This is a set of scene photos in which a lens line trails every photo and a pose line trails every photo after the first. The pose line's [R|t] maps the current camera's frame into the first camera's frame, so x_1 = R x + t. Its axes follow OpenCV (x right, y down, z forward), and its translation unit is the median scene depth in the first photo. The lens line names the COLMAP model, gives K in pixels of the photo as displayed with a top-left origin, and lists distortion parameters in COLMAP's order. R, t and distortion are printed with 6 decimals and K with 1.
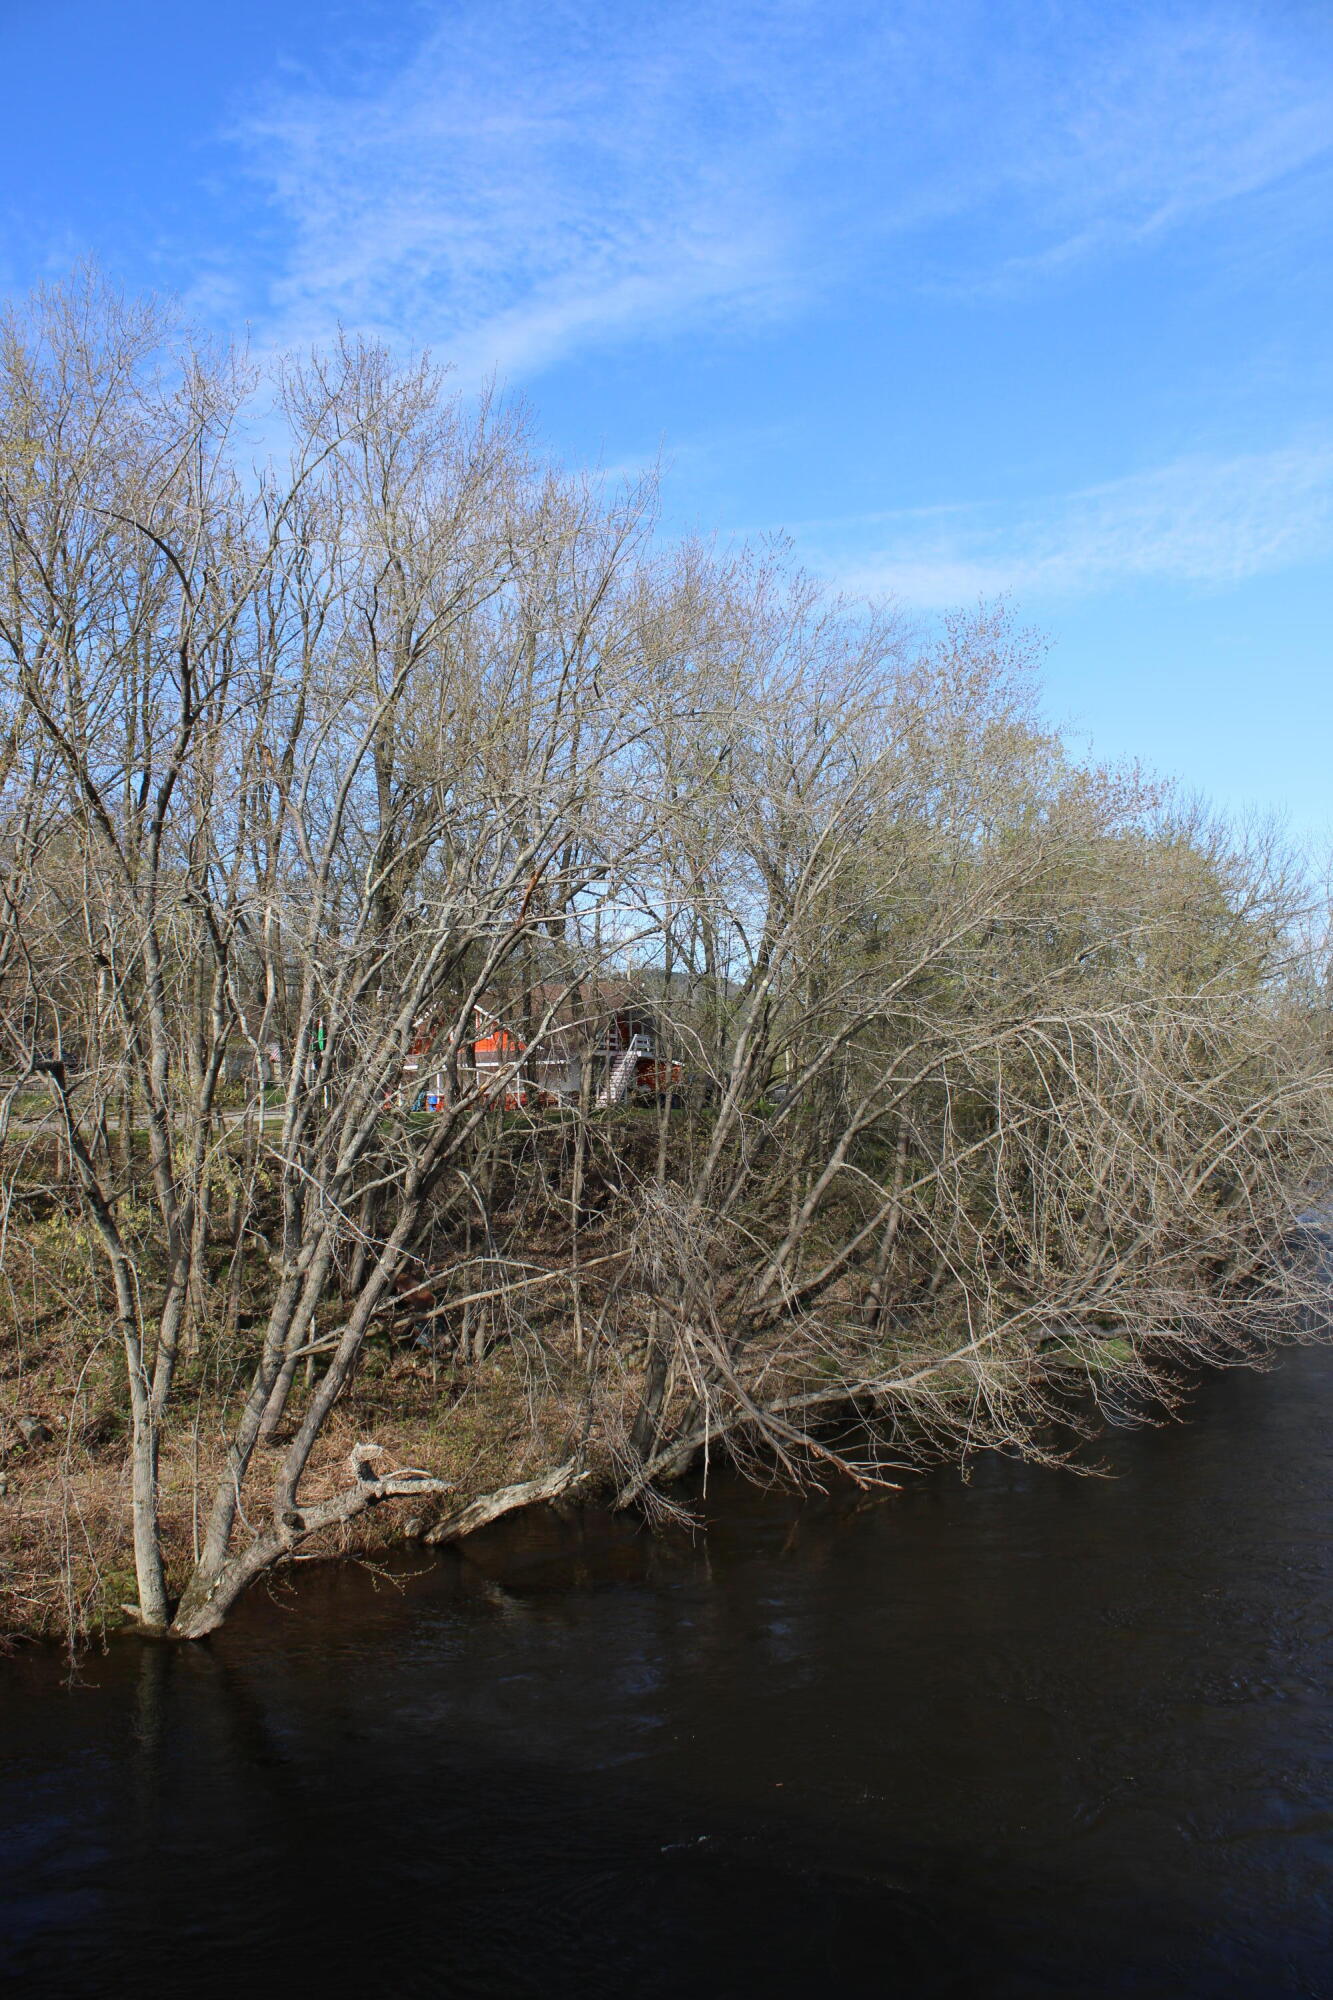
lens RADIAL K [[1653.2, 0, 657.4], [0, 1653.2, 992.4], [0, 0, 1]] dist [-0.168750, 0.152311]
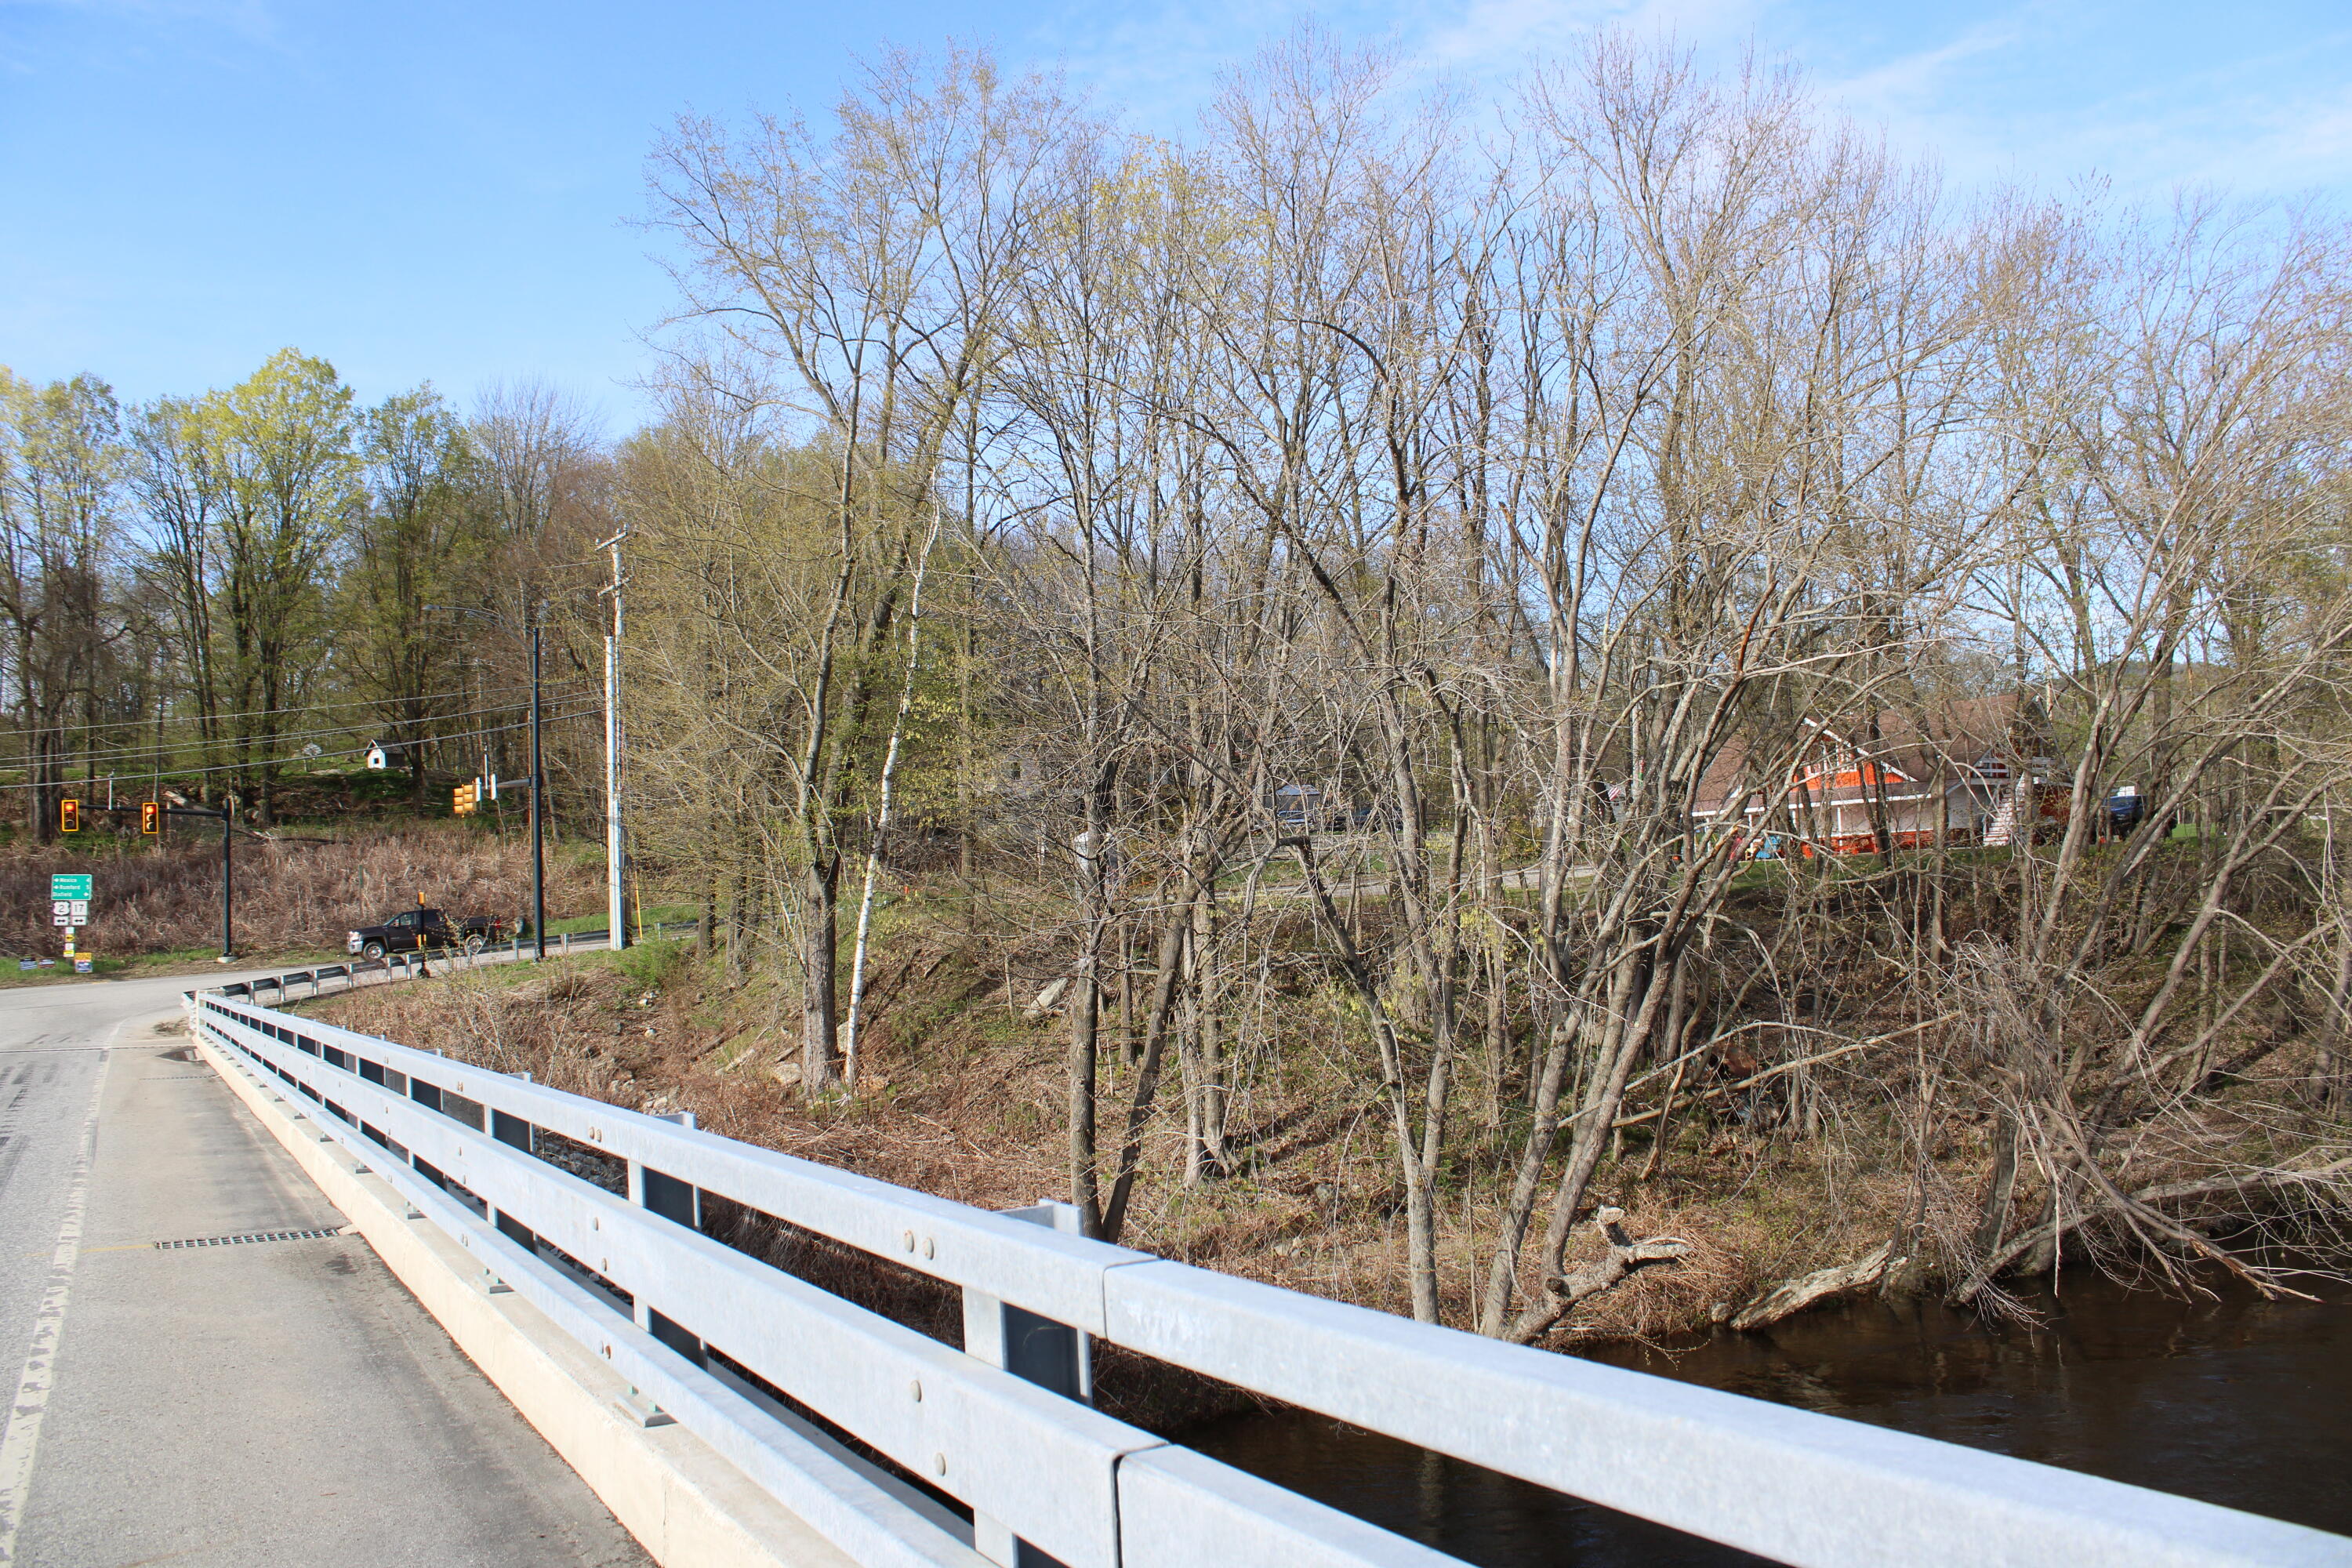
lens RADIAL K [[1944.1, 0, 1199.6], [0, 1944.1, 756.8], [0, 0, 1]] dist [-0.168750, 0.152311]
pose [[0.892602, -0.054018, -0.447598, 0.081667], [0.062847, 0.998011, 0.004886, -0.011933], [0.446444, -0.032491, 0.894222, -0.093390]]
